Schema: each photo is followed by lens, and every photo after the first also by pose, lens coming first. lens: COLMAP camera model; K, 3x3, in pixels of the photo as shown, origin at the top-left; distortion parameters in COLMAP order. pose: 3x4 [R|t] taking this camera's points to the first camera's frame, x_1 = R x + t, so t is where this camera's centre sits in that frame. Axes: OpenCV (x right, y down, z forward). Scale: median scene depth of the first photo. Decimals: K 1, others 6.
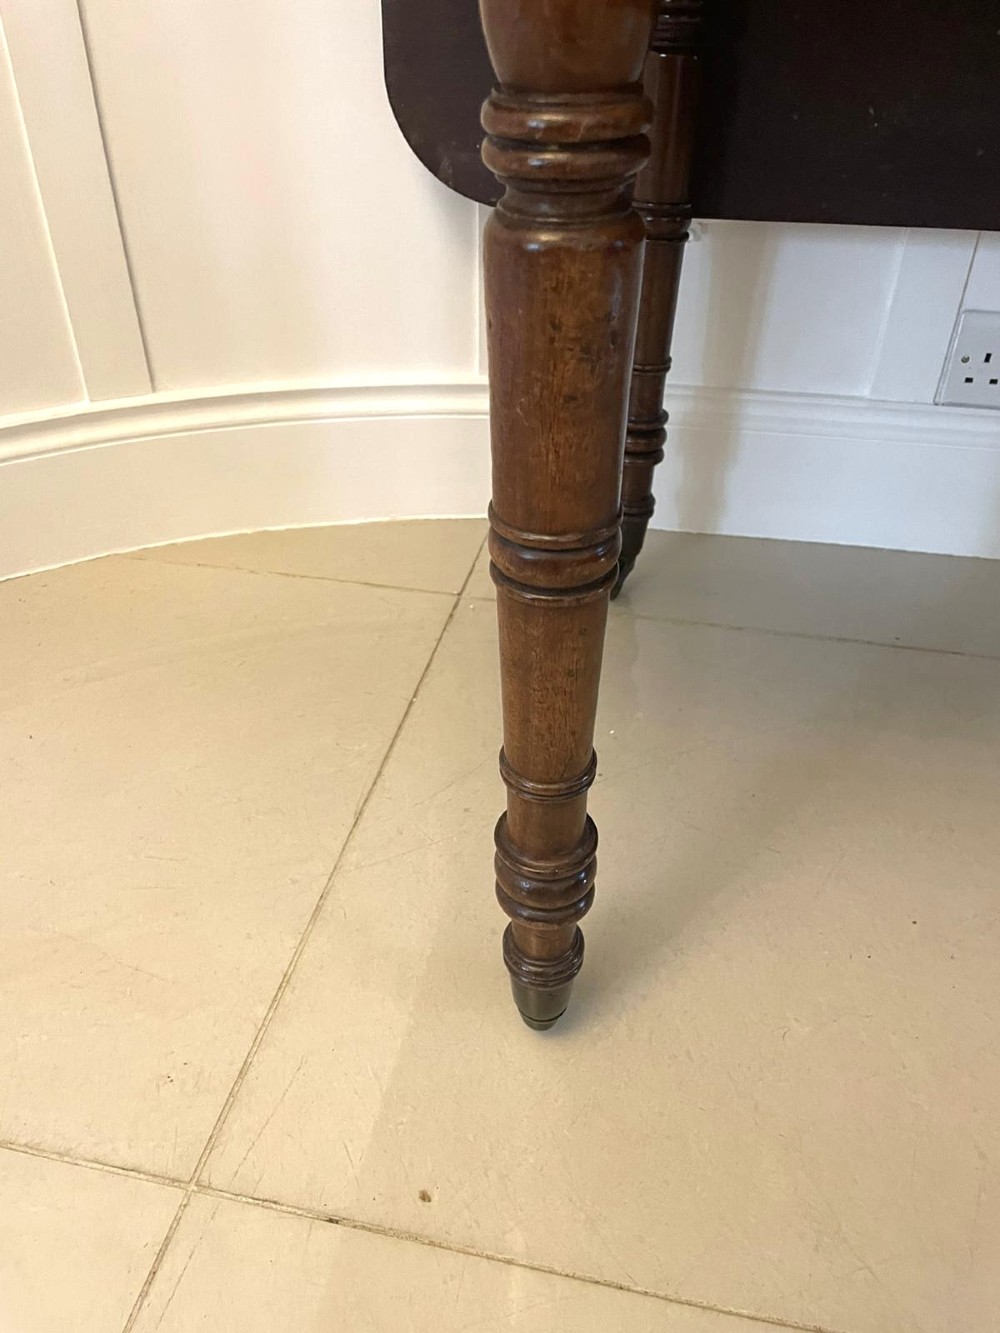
lens RADIAL K [[1011.8, 0, 500.0], [0, 1011.8, 666.5], [0, 0, 1]] dist [0.076849, -0.108084]
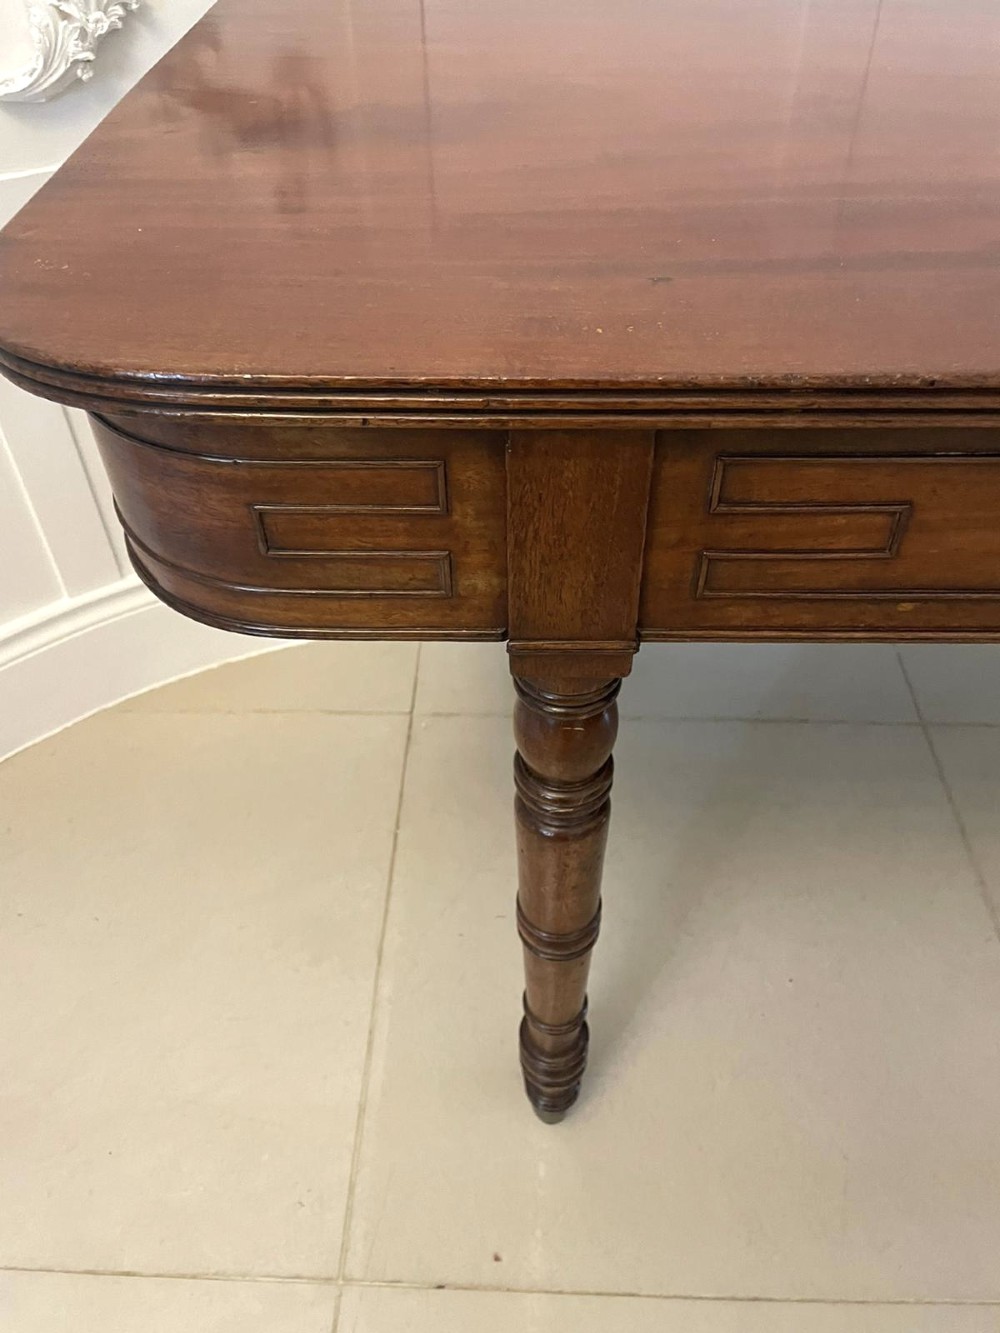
lens RADIAL K [[1011.8, 0, 500.0], [0, 1011.8, 666.5], [0, 0, 1]] dist [0.076849, -0.108084]
pose [[0.984829, -0.133160, 0.111265, -0.113088], [0.116690, 0.982773, 0.143323, -0.519278], [-0.128433, -0.128165, 0.983402, -0.350159]]
